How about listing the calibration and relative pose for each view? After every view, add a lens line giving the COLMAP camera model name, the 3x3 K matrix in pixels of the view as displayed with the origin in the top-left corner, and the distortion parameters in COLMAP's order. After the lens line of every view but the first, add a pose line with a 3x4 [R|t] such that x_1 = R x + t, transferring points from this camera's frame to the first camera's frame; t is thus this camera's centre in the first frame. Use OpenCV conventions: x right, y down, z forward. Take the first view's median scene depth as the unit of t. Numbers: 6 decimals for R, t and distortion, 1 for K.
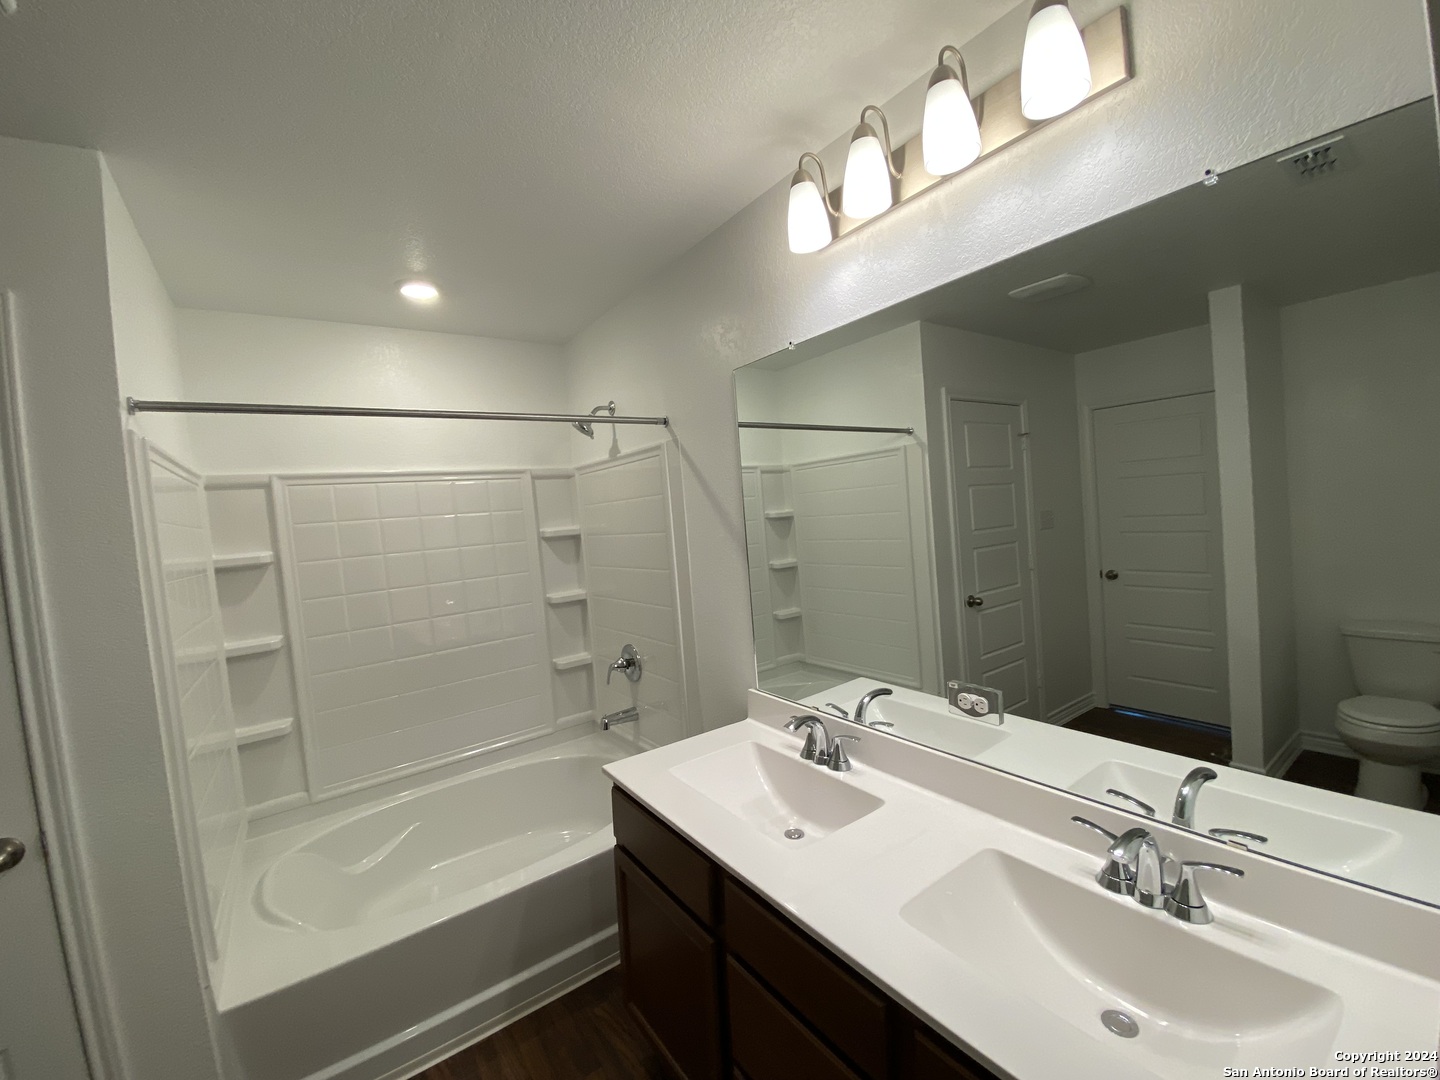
lens RADIAL K [[588.4, 0, 711.1], [0, 588.4, 530.9], [0, 0, 1]] dist [0.012779, -0.009285]
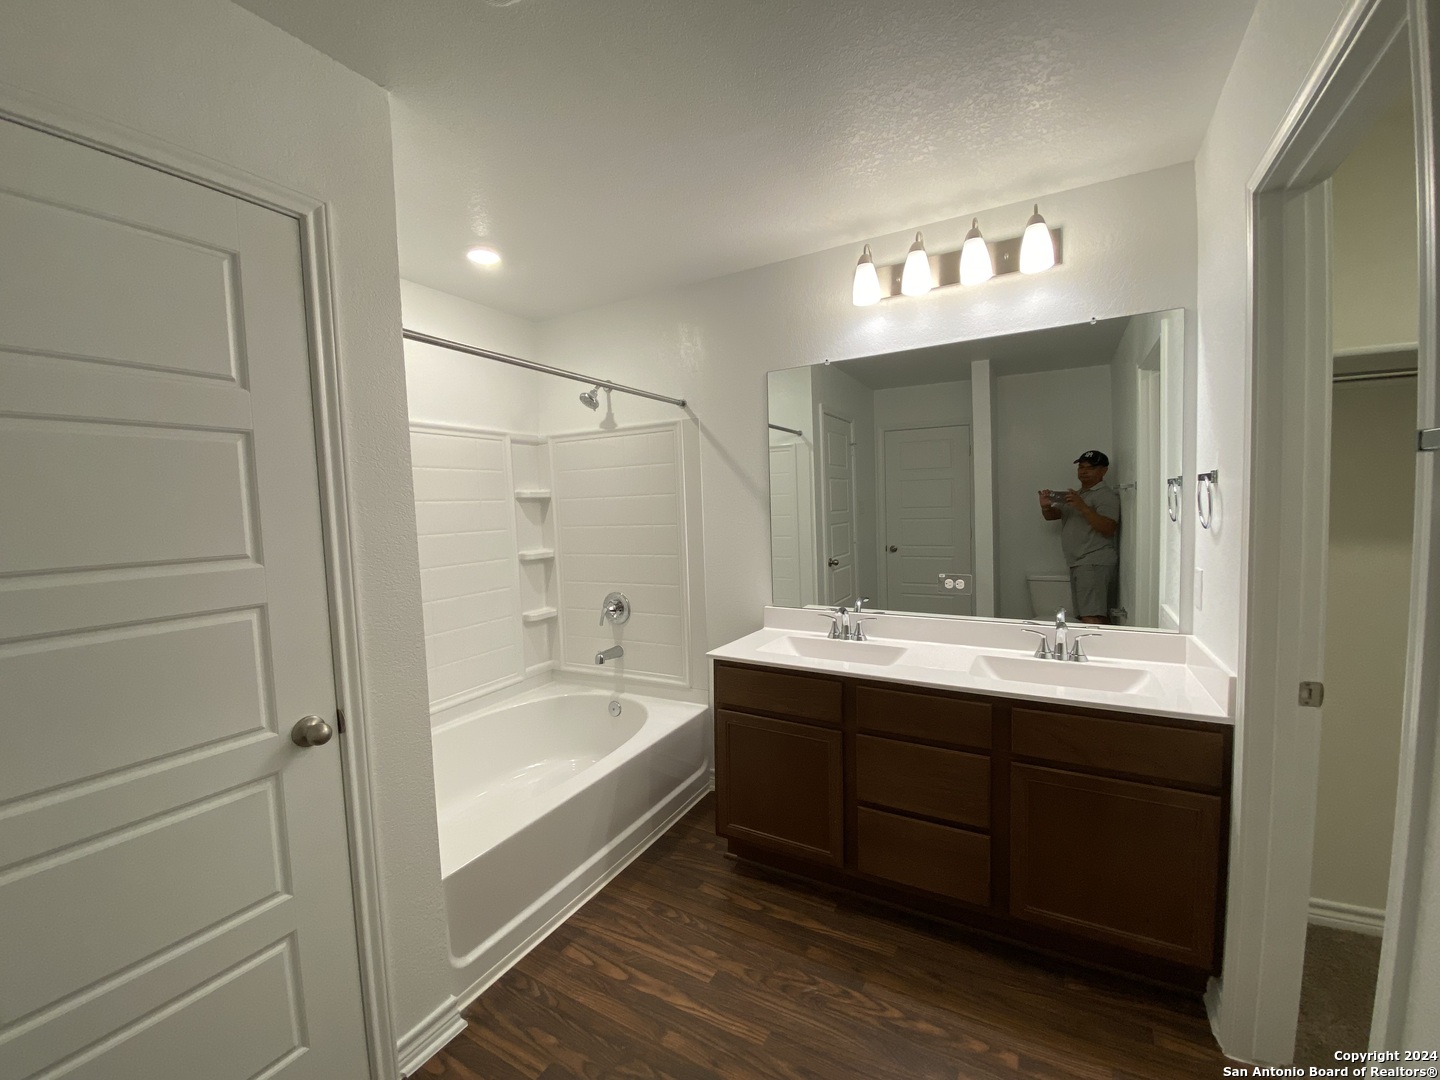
lens RADIAL K [[588.4, 0, 722.0], [0, 588.4, 529.3], [0, 0, 1]] dist [0.012779, -0.009285]
pose [[0.896340, 0.025672, 0.442624, -0.431458], [-0.020378, 0.999653, -0.016713, 0.079115], [-0.442899, 0.005961, 0.896552, -0.123130]]
